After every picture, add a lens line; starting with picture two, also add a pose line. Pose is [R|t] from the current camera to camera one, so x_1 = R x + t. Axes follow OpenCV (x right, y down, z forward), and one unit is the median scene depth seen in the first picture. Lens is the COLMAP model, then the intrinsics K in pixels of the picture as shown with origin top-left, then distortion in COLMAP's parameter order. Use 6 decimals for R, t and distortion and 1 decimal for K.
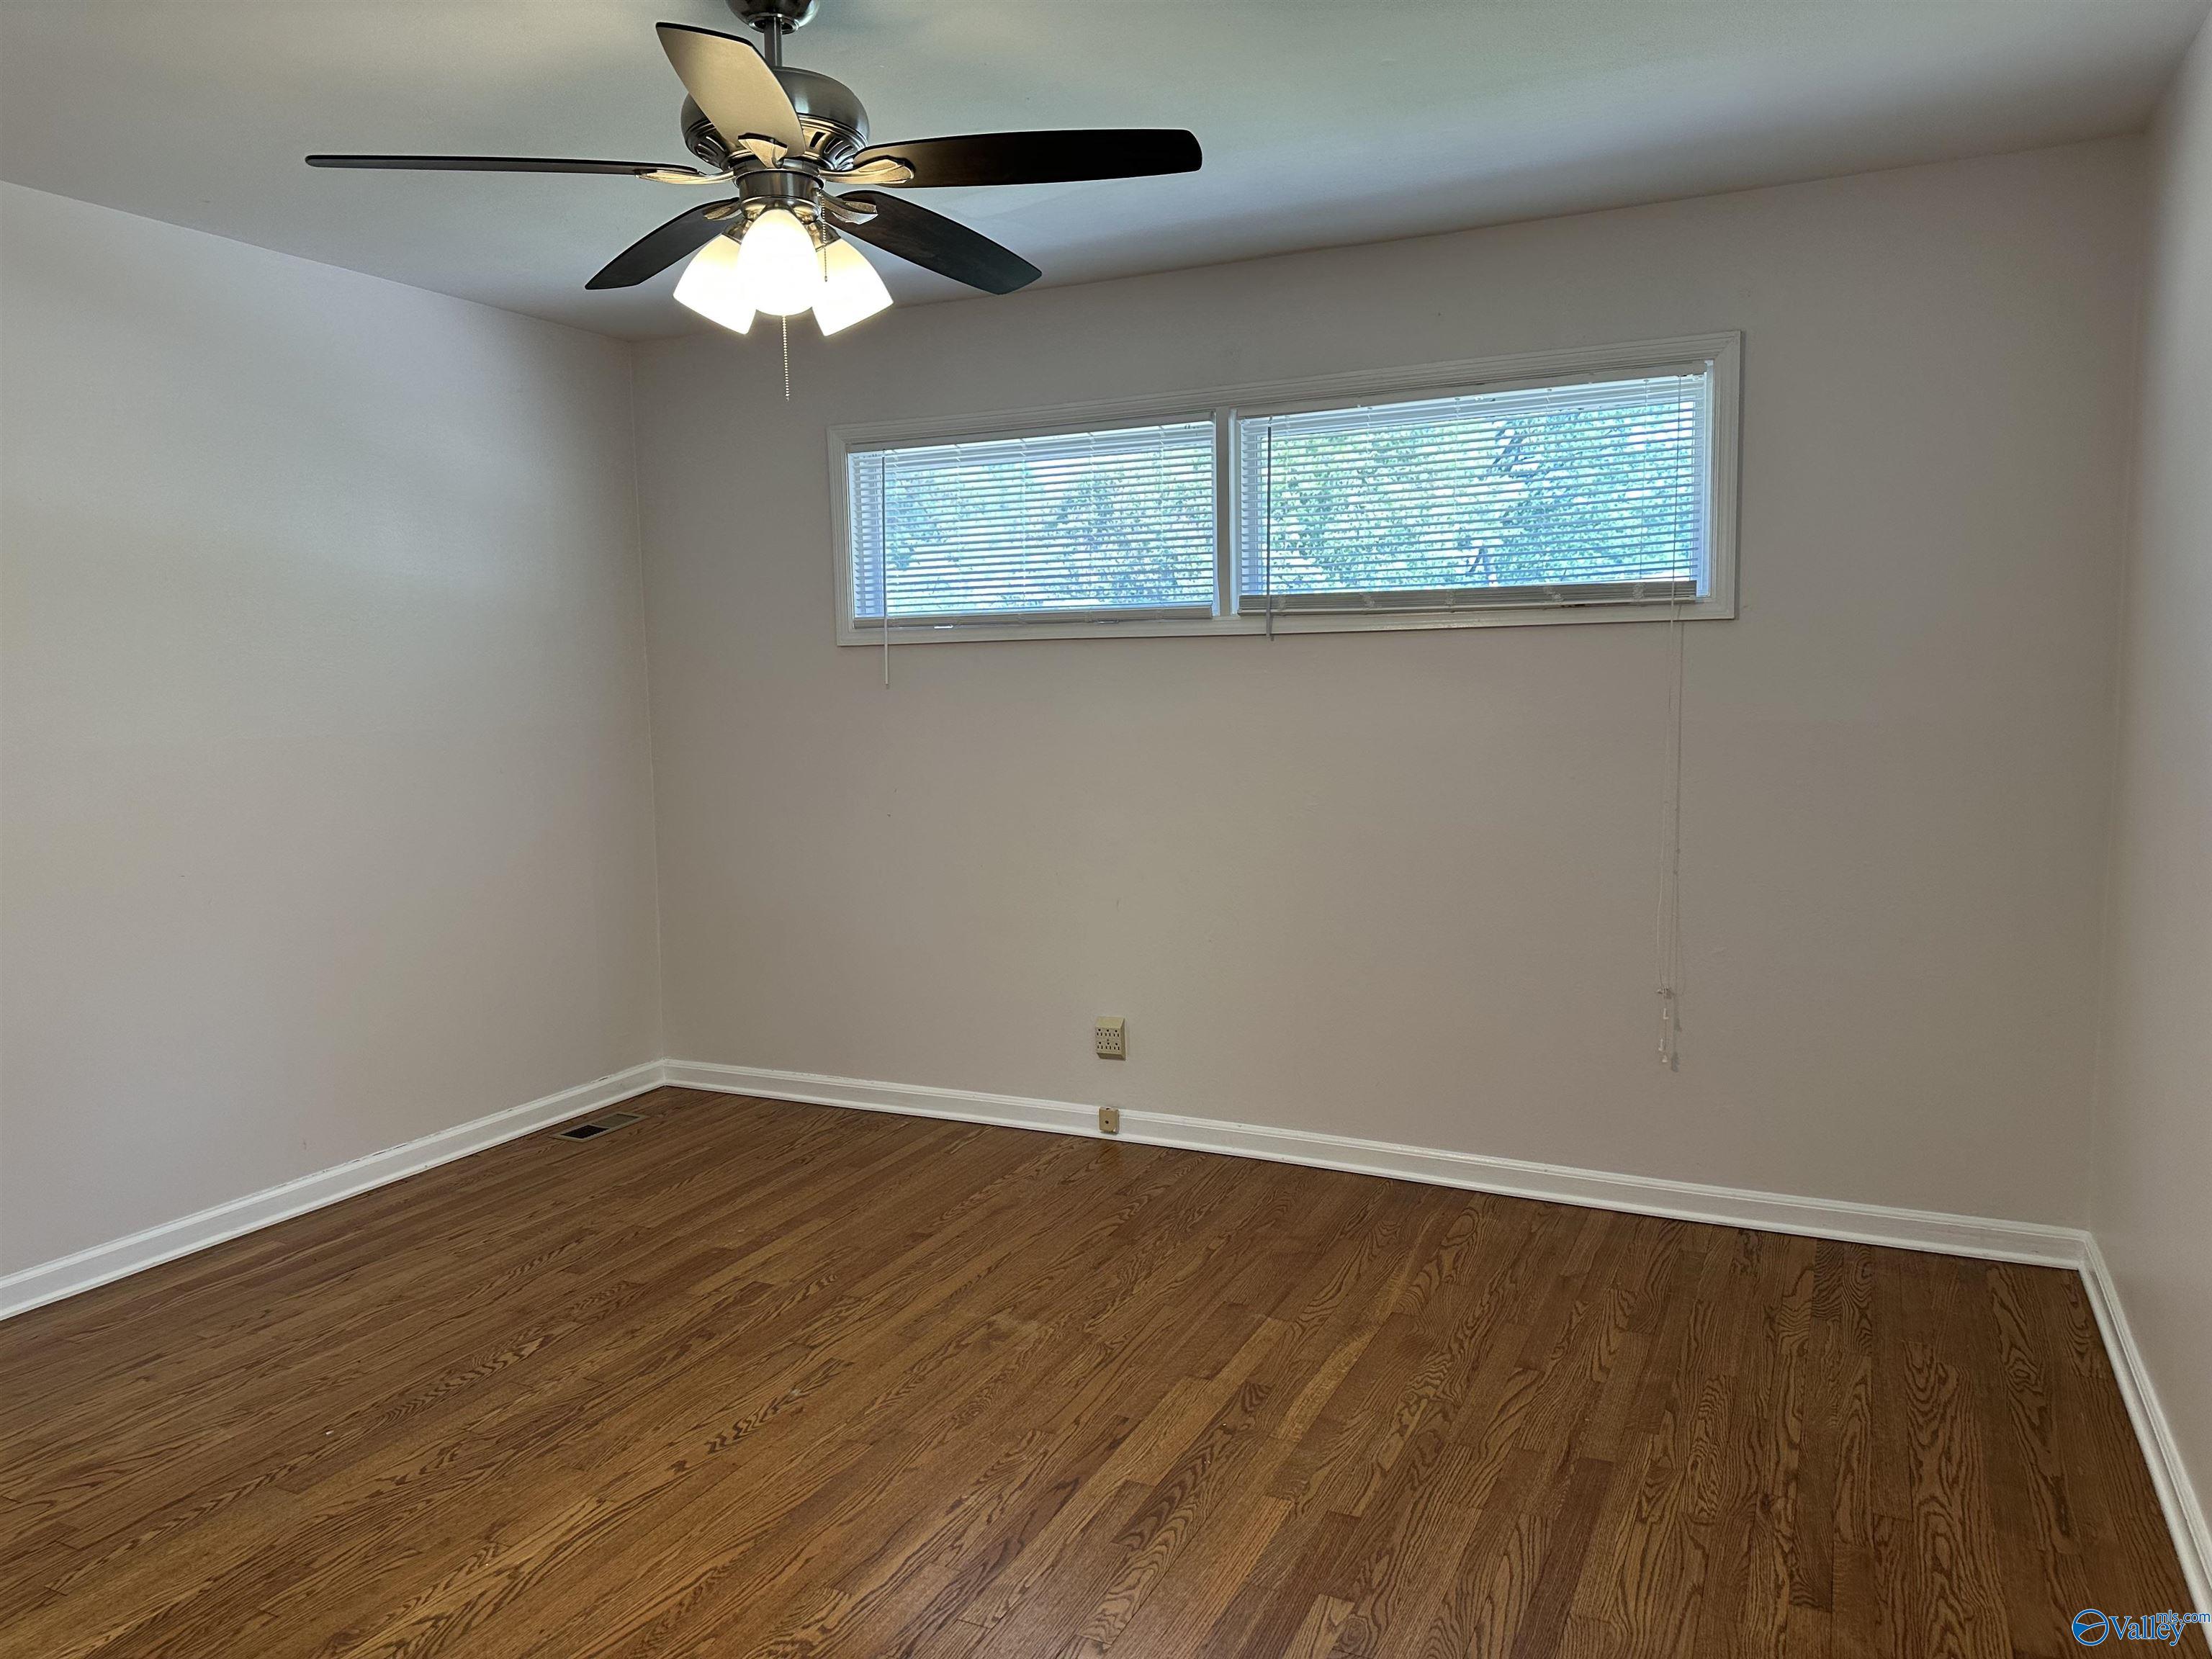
lens RADIAL K [[1566.3, 0, 1115.6], [0, 1566.3, 820.6], [0, 0, 1]] dist [0.070773, -0.083778]
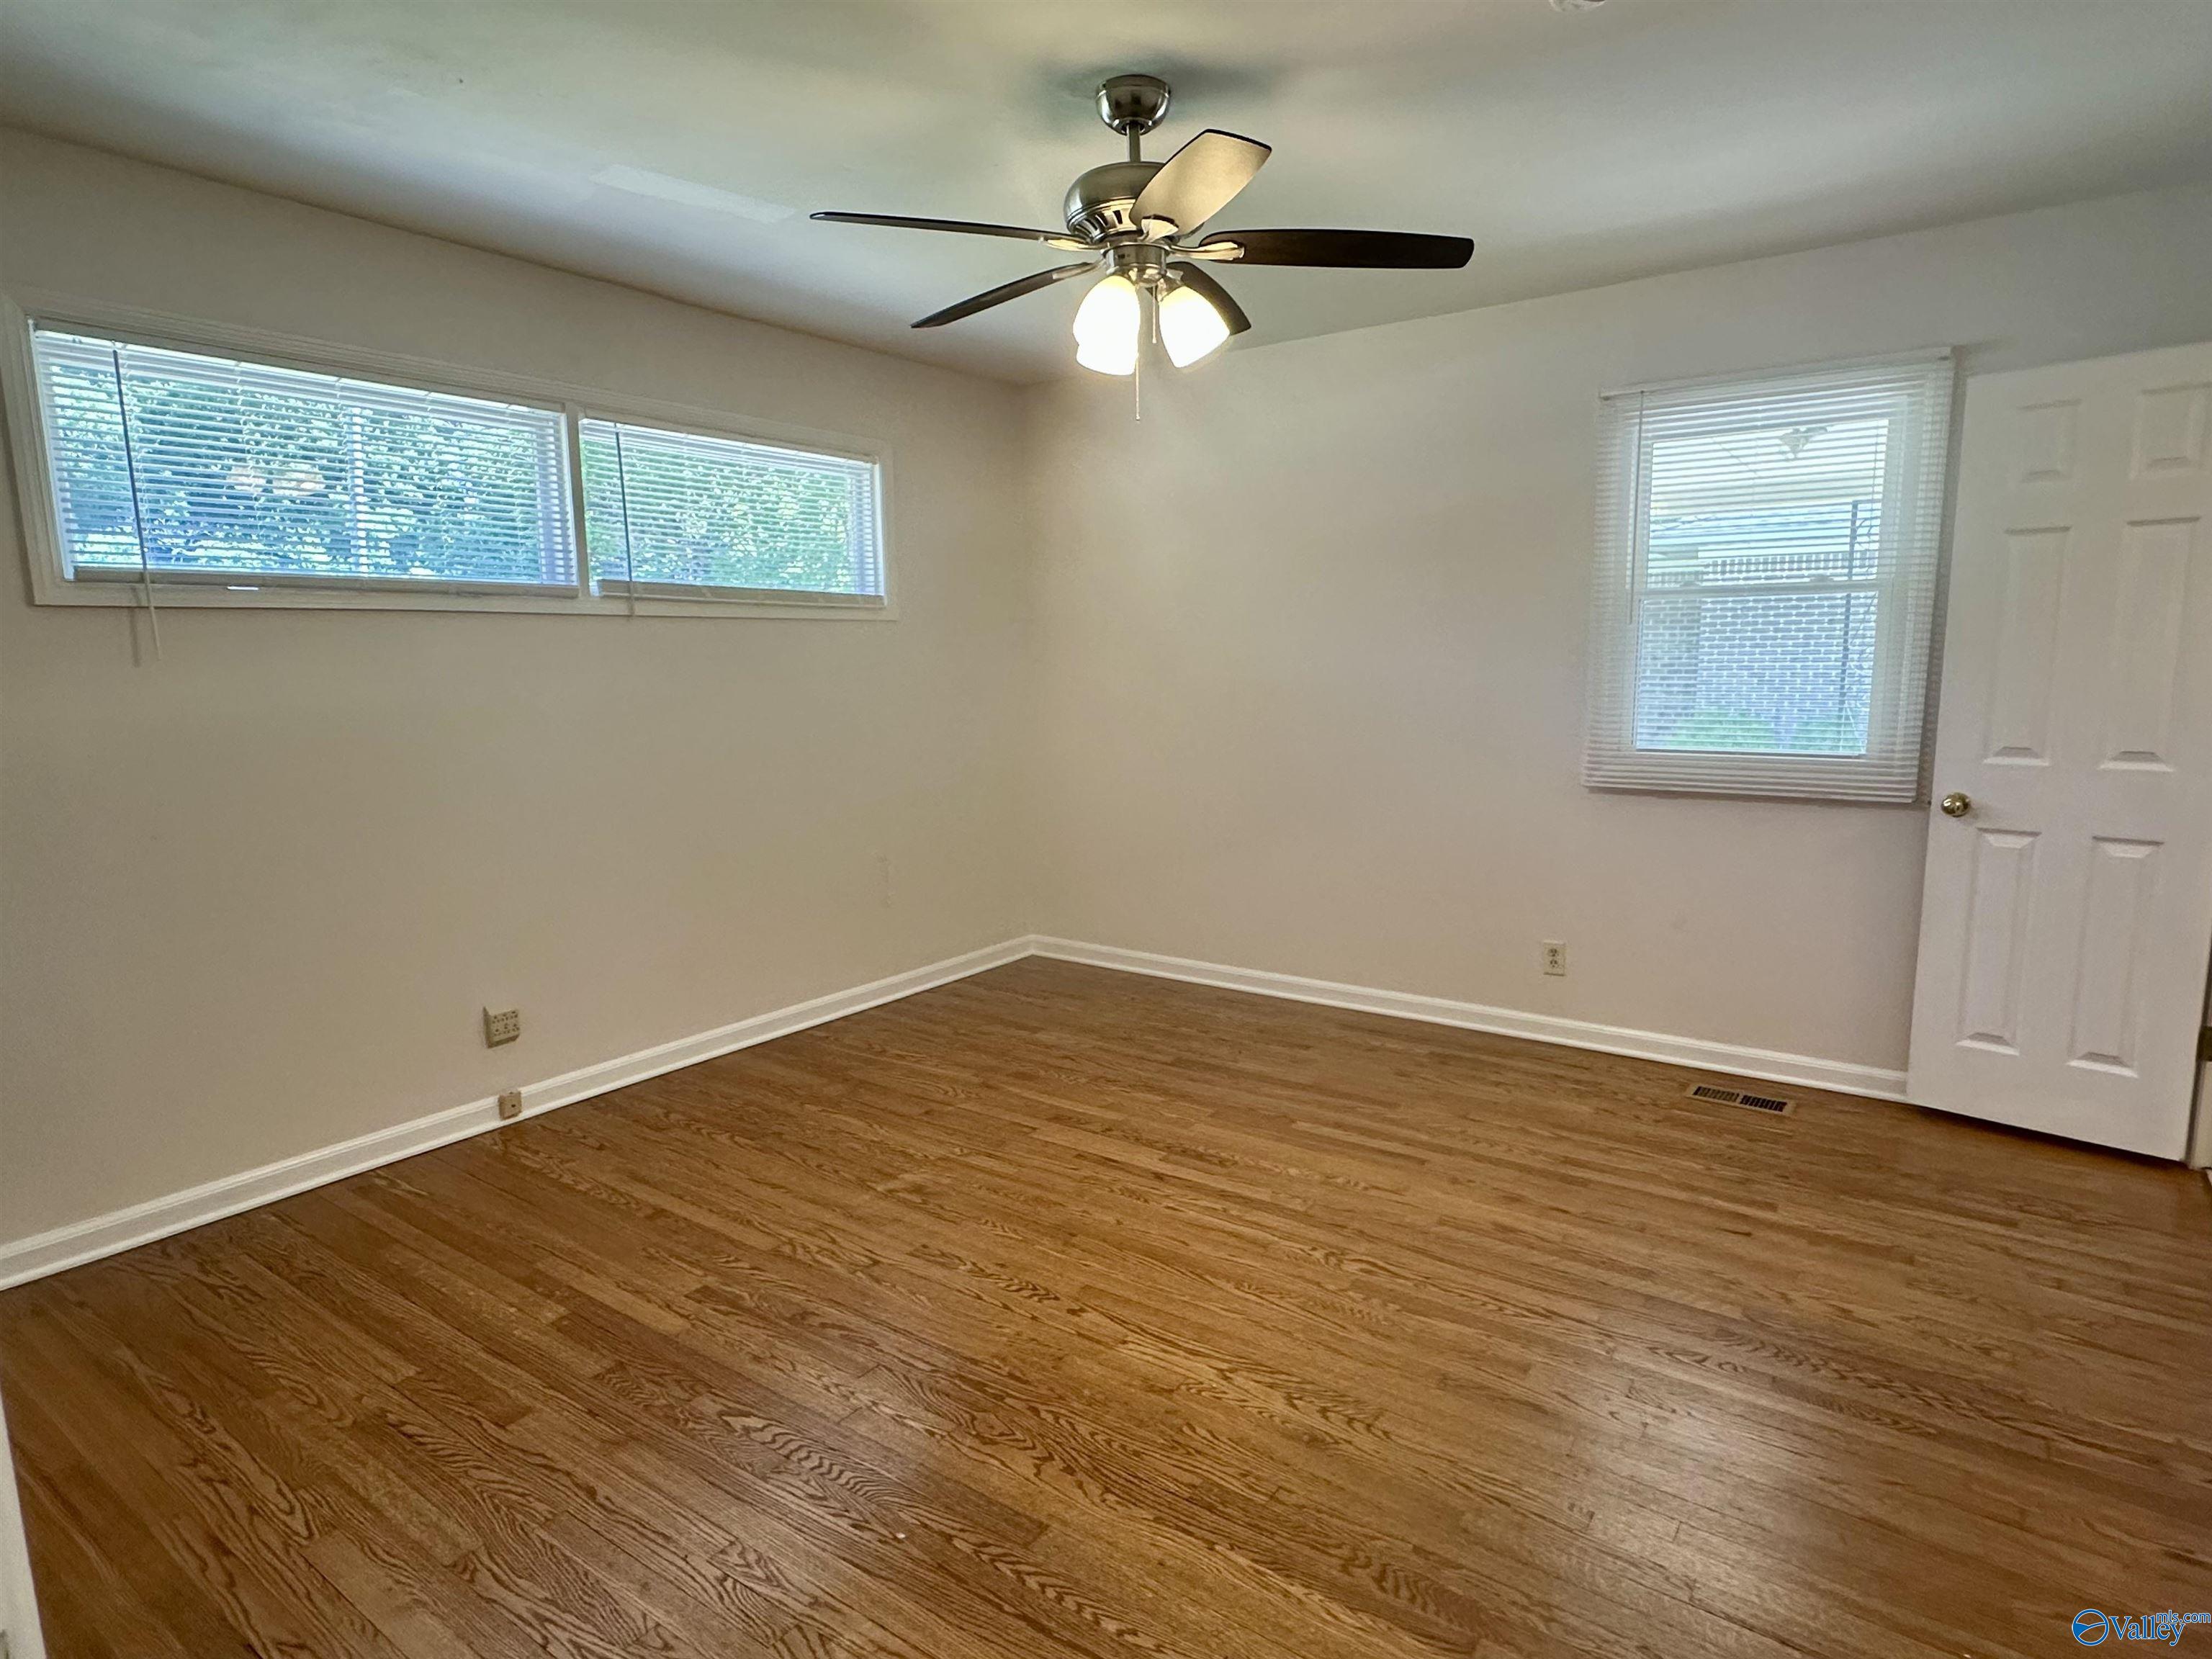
lens RADIAL K [[1216.5, 0, 1111.6], [0, 1216.5, 835.9], [0, 0, 1]] dist [-0.003904, -0.000421]
pose [[0.170327, -0.130888, 0.976656, -0.798464], [0.107507, 0.987691, 0.113618, -0.026751], [-0.979505, 0.085645, 0.182302, 0.568691]]
